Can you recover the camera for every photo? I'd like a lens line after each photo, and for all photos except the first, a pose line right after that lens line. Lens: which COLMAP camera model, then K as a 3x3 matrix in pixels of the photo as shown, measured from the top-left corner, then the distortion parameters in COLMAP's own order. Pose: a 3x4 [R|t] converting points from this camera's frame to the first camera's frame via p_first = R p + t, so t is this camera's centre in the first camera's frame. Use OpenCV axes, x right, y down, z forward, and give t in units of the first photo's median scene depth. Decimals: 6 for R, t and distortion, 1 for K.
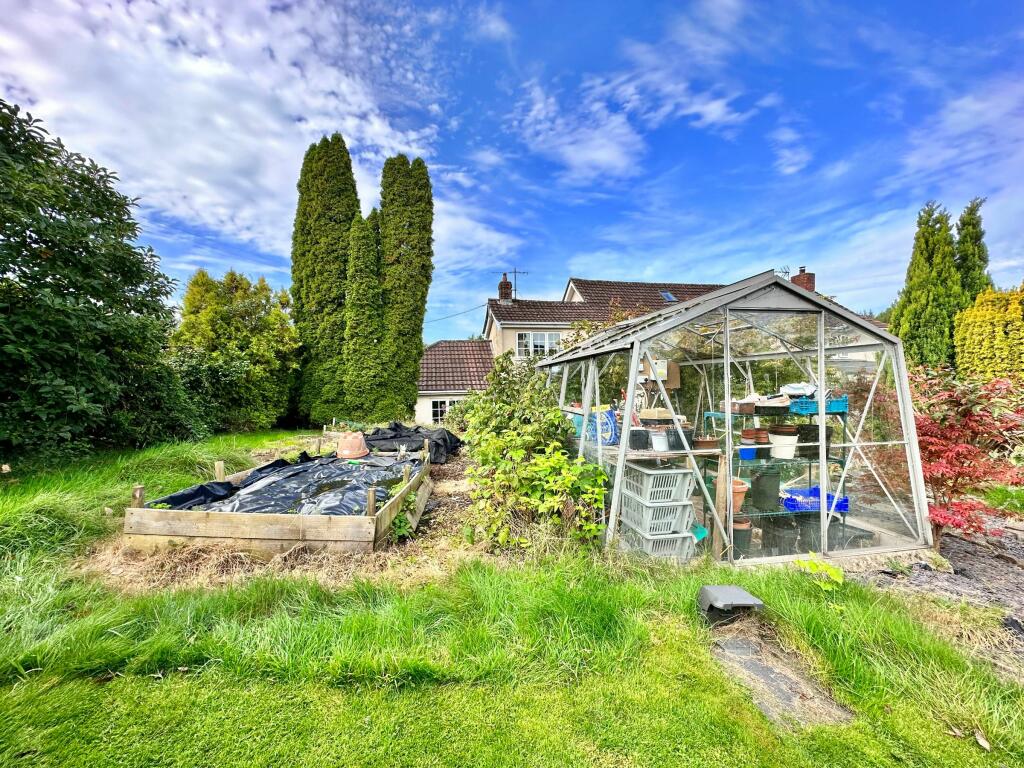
lens RADIAL K [[407.0, 0, 514.0], [0, 407.0, 385.8], [0, 0, 1]] dist [-0.007856, 0.002109]
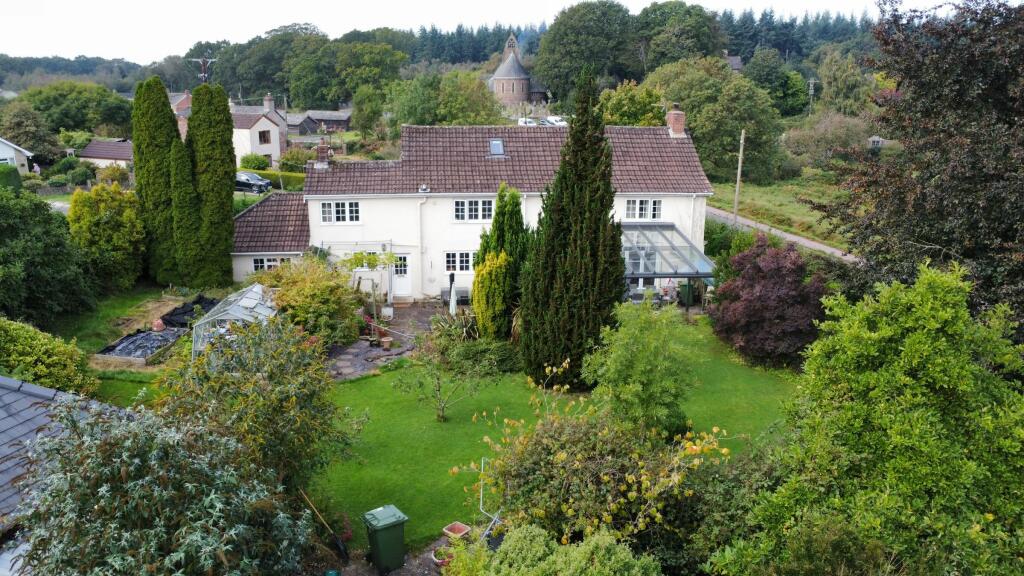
lens RADIAL K [[736.7, 0, 511.1], [0, 736.7, 287.0], [0, 0, 1]] dist [-0.006395, -0.000912]
pose [[0.994796, 0.047563, -0.090100, 1.132373], [-0.022795, 0.965830, 0.258172, -0.681563], [0.099301, -0.254775, 0.961888, -1.609252]]
